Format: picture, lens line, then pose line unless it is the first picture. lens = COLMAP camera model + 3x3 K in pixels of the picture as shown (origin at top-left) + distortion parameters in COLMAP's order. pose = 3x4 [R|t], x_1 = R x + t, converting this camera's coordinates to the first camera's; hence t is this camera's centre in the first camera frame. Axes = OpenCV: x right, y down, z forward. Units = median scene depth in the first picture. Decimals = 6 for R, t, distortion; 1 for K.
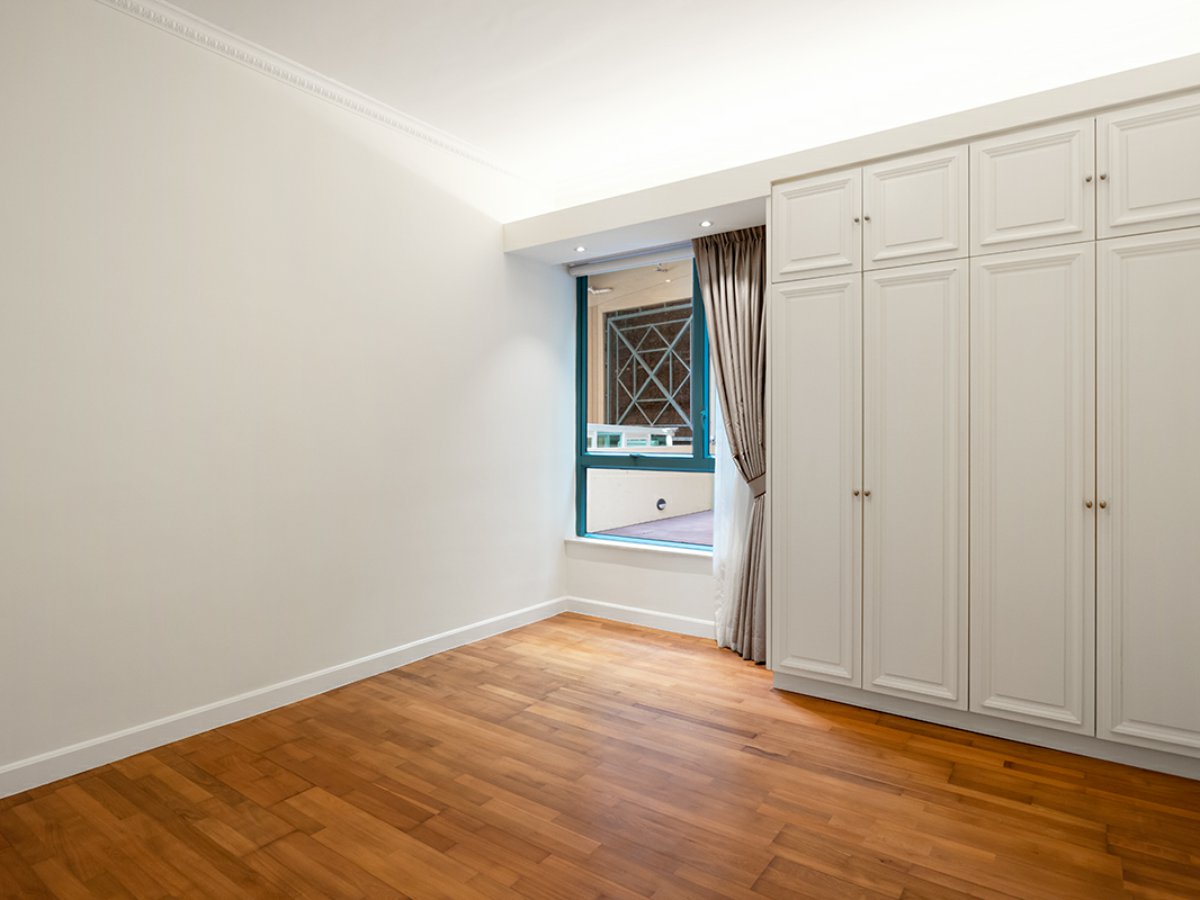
lens RADIAL K [[674.2, 0, 599.6], [0, 674.2, 452.6], [0, 0, 1]] dist [0.041634, 0.004105]
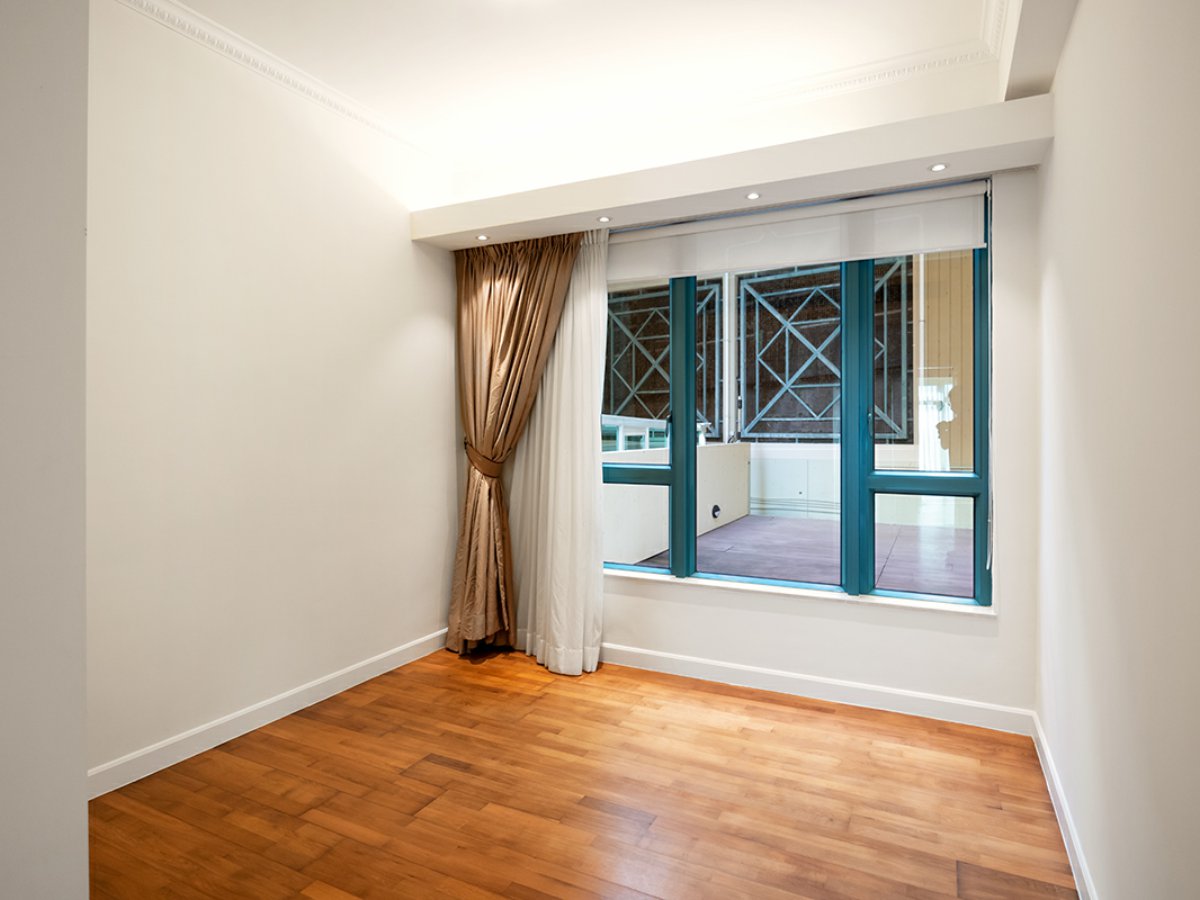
lens RADIAL K [[674.2, 0, 599.6], [0, 674.2, 440.3], [0, 0, 1]] dist [0.041634, 0.004105]
pose [[0.990767, 0.004105, 0.135510, -0.118880], [-0.002615, 0.999934, -0.011166, -0.002455], [-0.135547, 0.010709, 0.990713, 0.115987]]
